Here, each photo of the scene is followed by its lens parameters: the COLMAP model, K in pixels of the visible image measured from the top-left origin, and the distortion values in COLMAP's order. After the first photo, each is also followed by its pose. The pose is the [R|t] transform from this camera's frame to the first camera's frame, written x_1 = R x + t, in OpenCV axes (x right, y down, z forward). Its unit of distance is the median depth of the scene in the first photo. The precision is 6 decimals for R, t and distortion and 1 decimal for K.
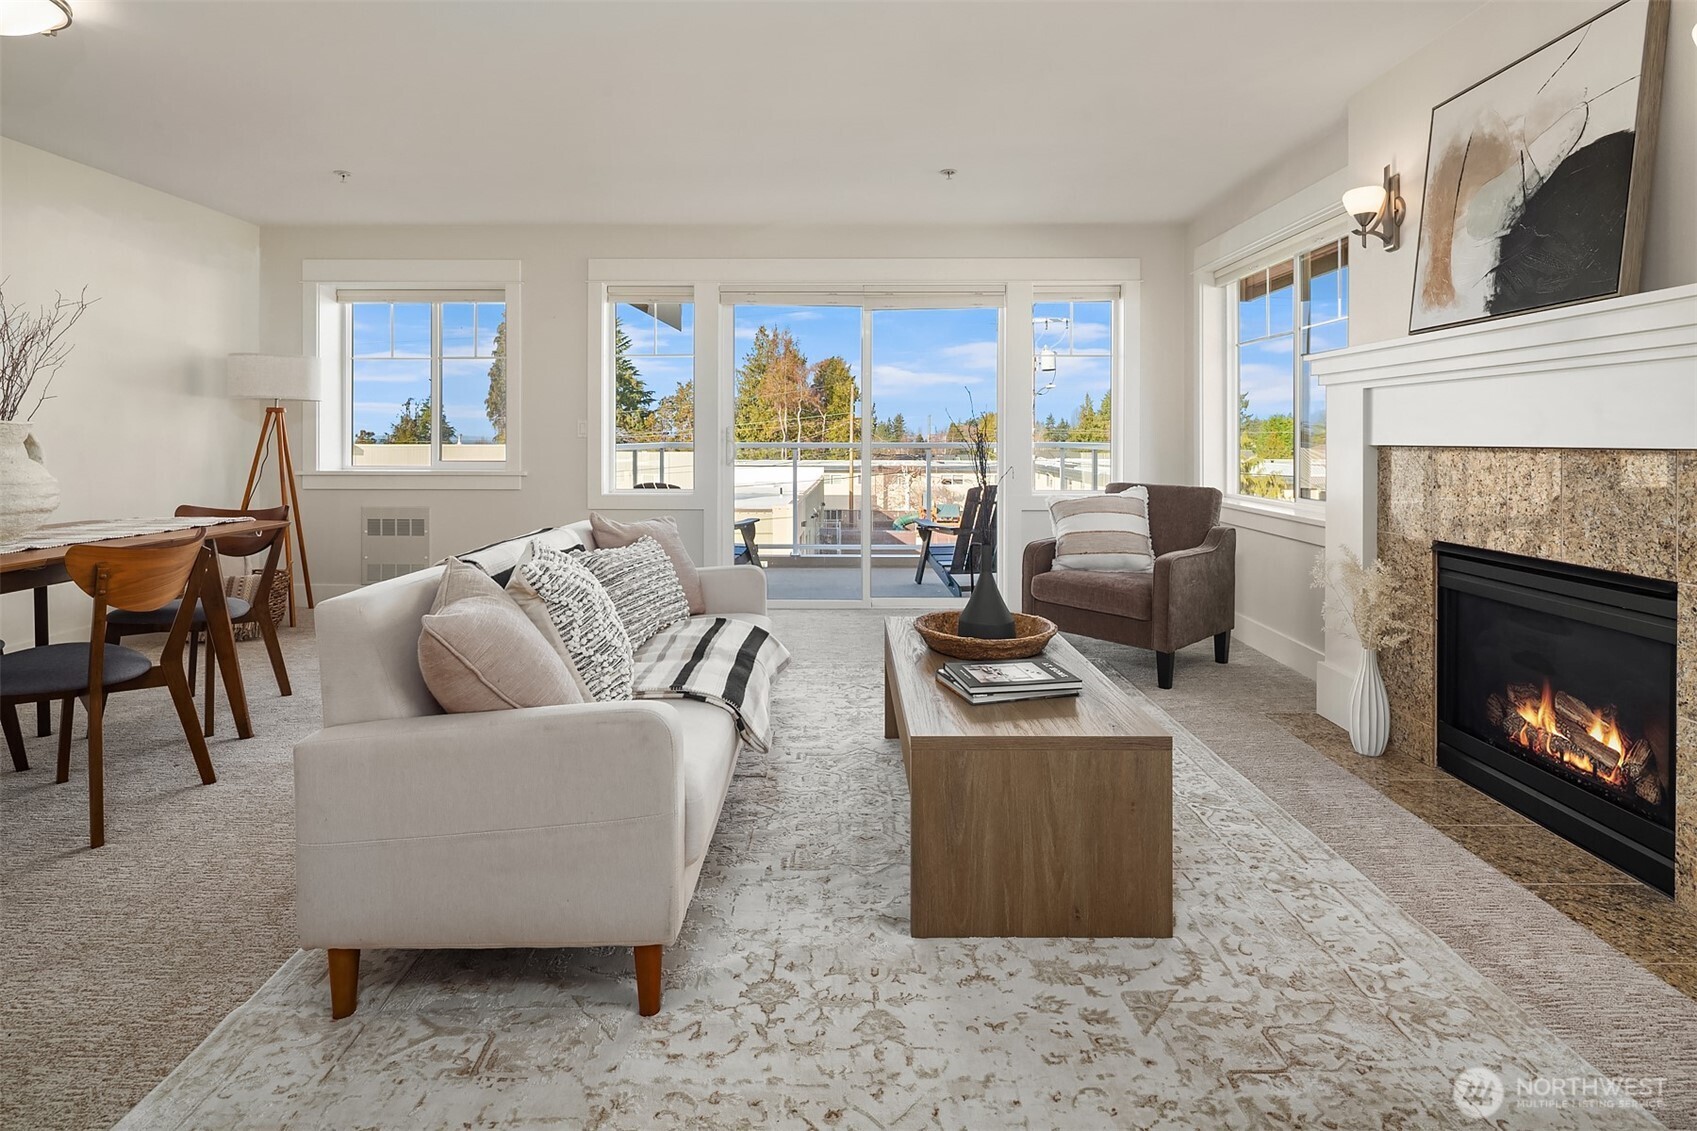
lens RADIAL K [[824.5, 0, 847.9], [0, 824.5, 440.0], [0, 0, 1]] dist [-0.002071, -0.000220]
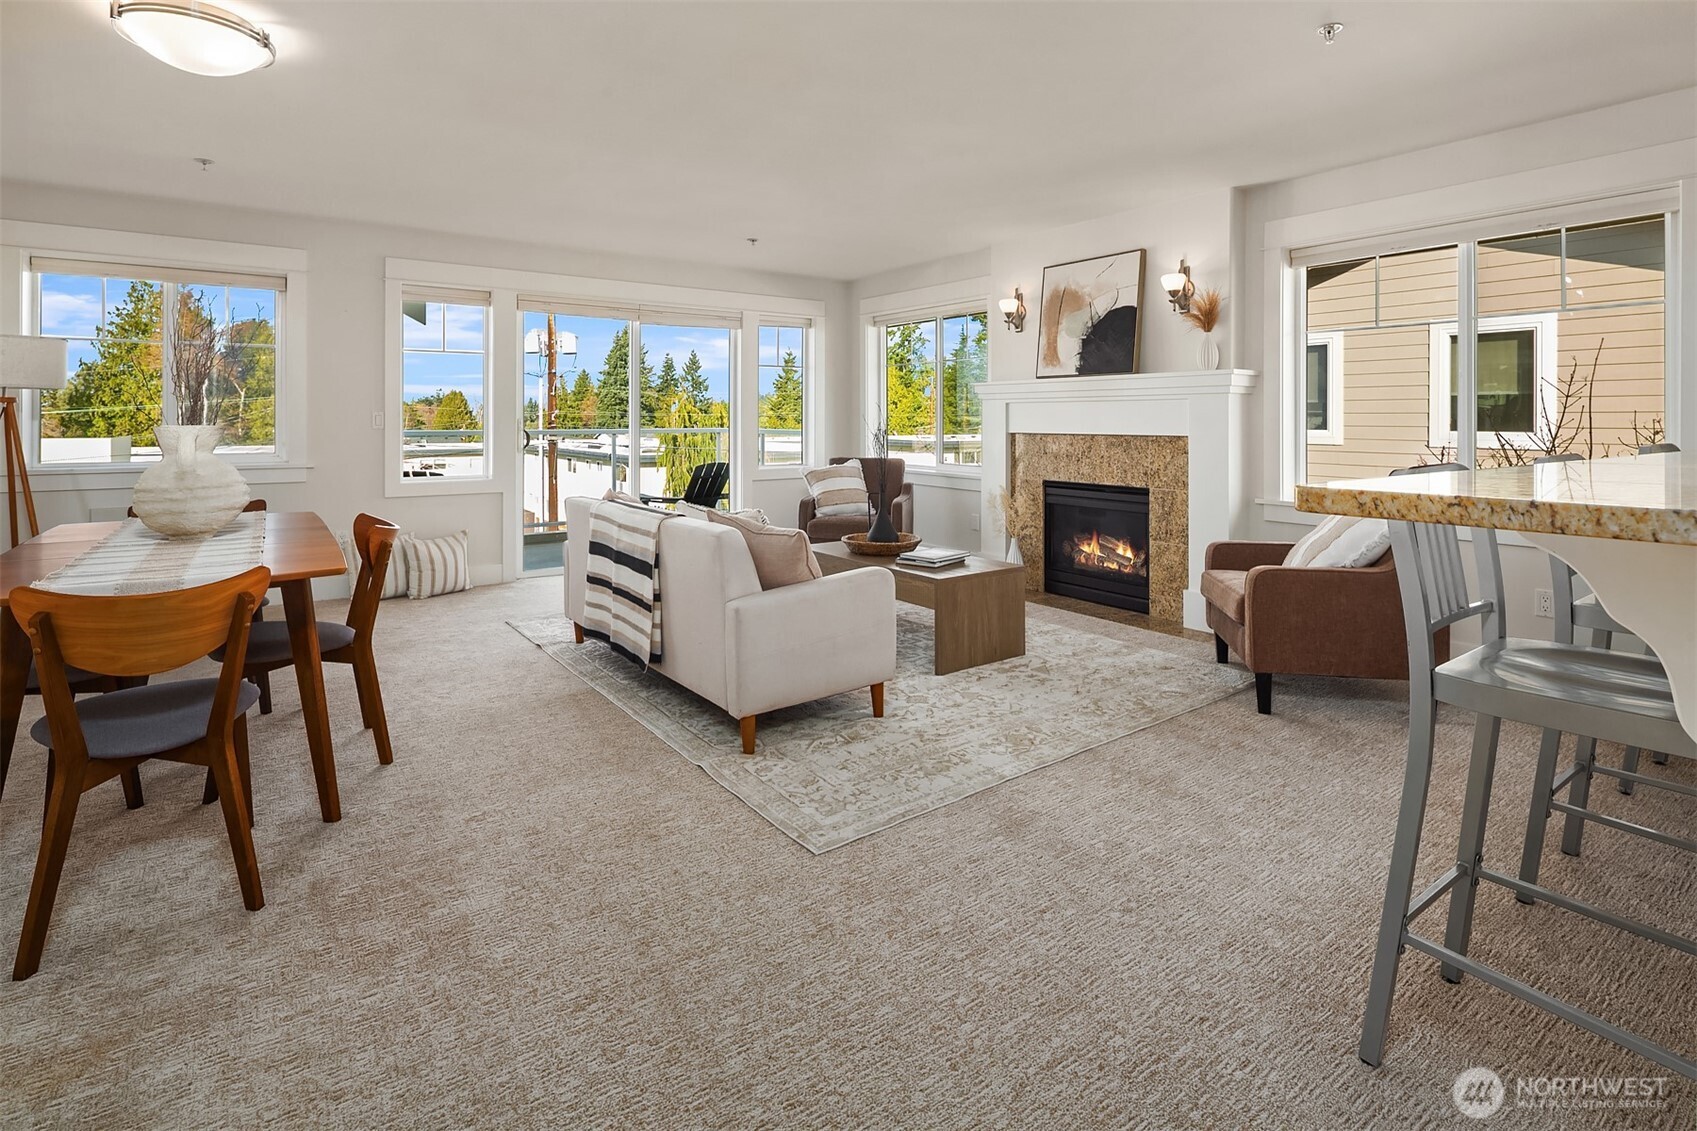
lens RADIAL K [[821.4, 0, 849.6], [0, 821.4, 412.4], [0, 0, 1]] dist [0.001729, -0.000192]
pose [[0.808799, 0.004448, 0.588069, -0.945530], [0.000968, 0.999960, -0.008895, -0.029381], [-0.588085, 0.007763, 0.808762, -0.388026]]
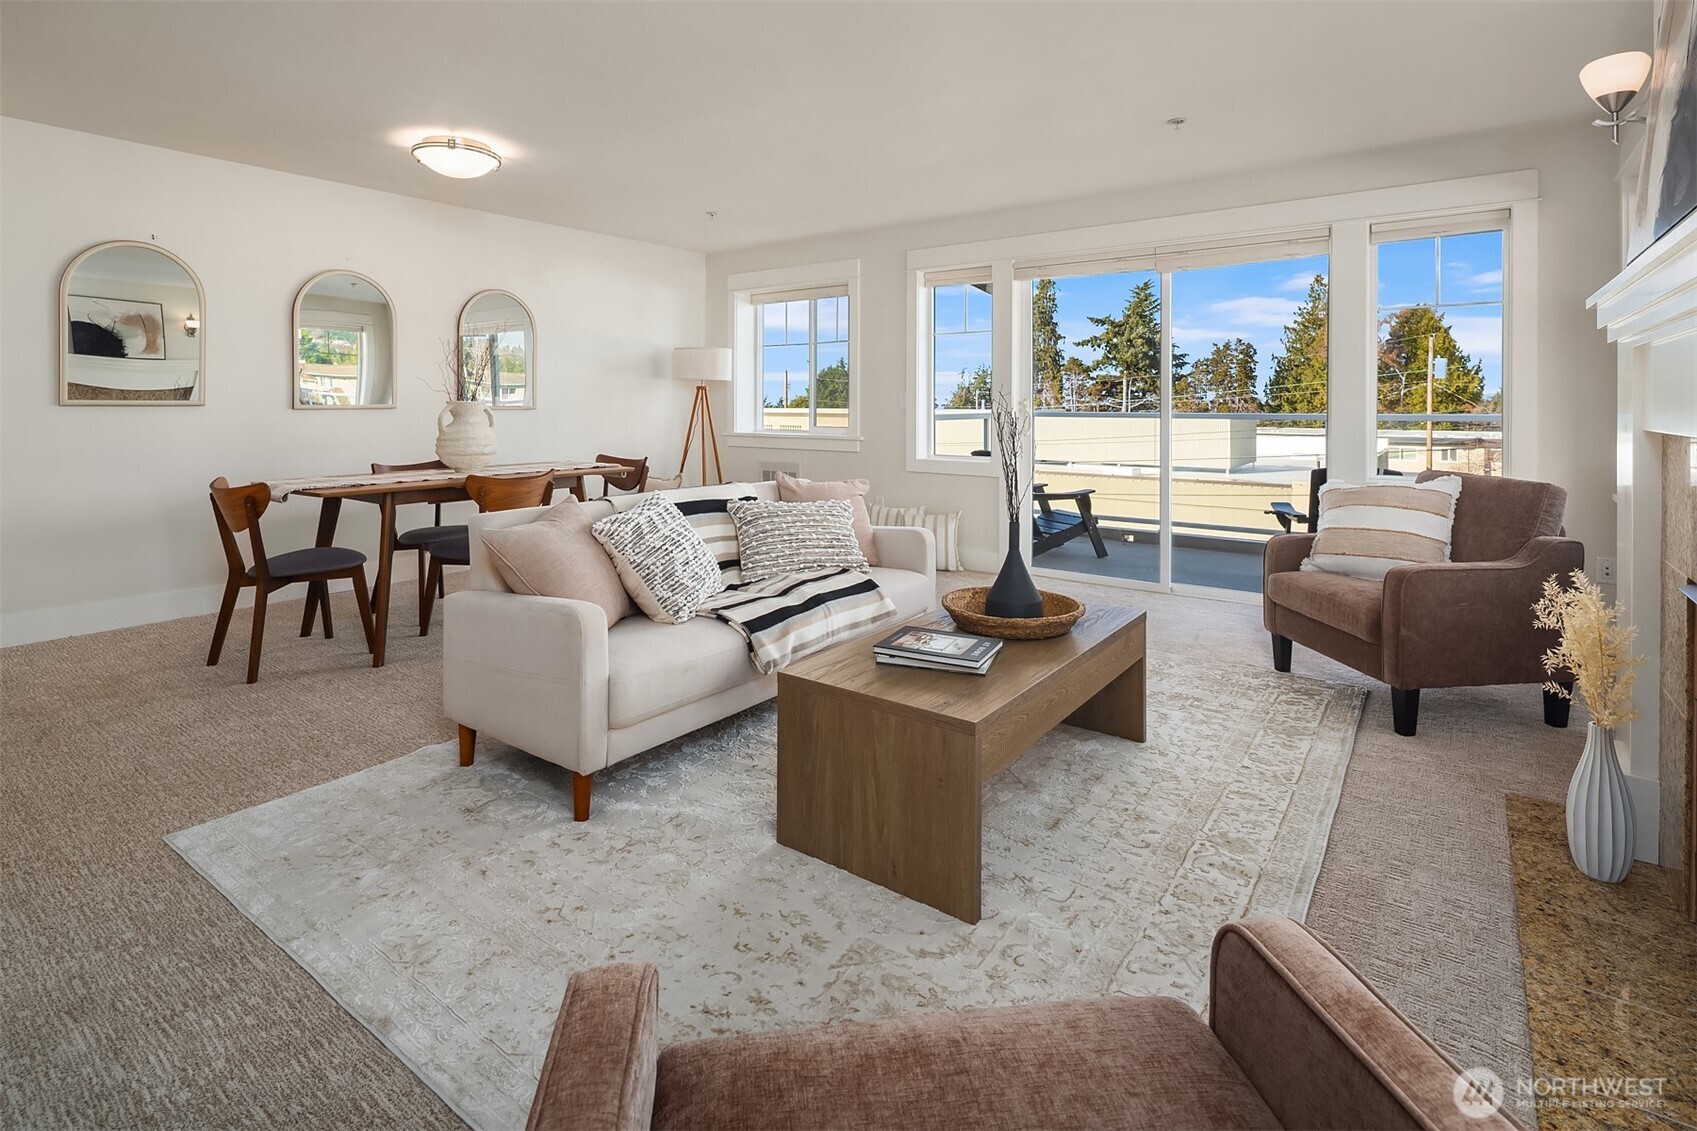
lens RADIAL K [[821.4, 0, 849.6], [0, 821.4, 412.4], [0, 0, 1]] dist [0.001729, -0.000192]
pose [[0.803802, 0.007280, -0.594853, 0.615056], [-0.001659, 0.999949, 0.009996, -0.017975], [0.594895, -0.007048, 0.803773, 0.083090]]
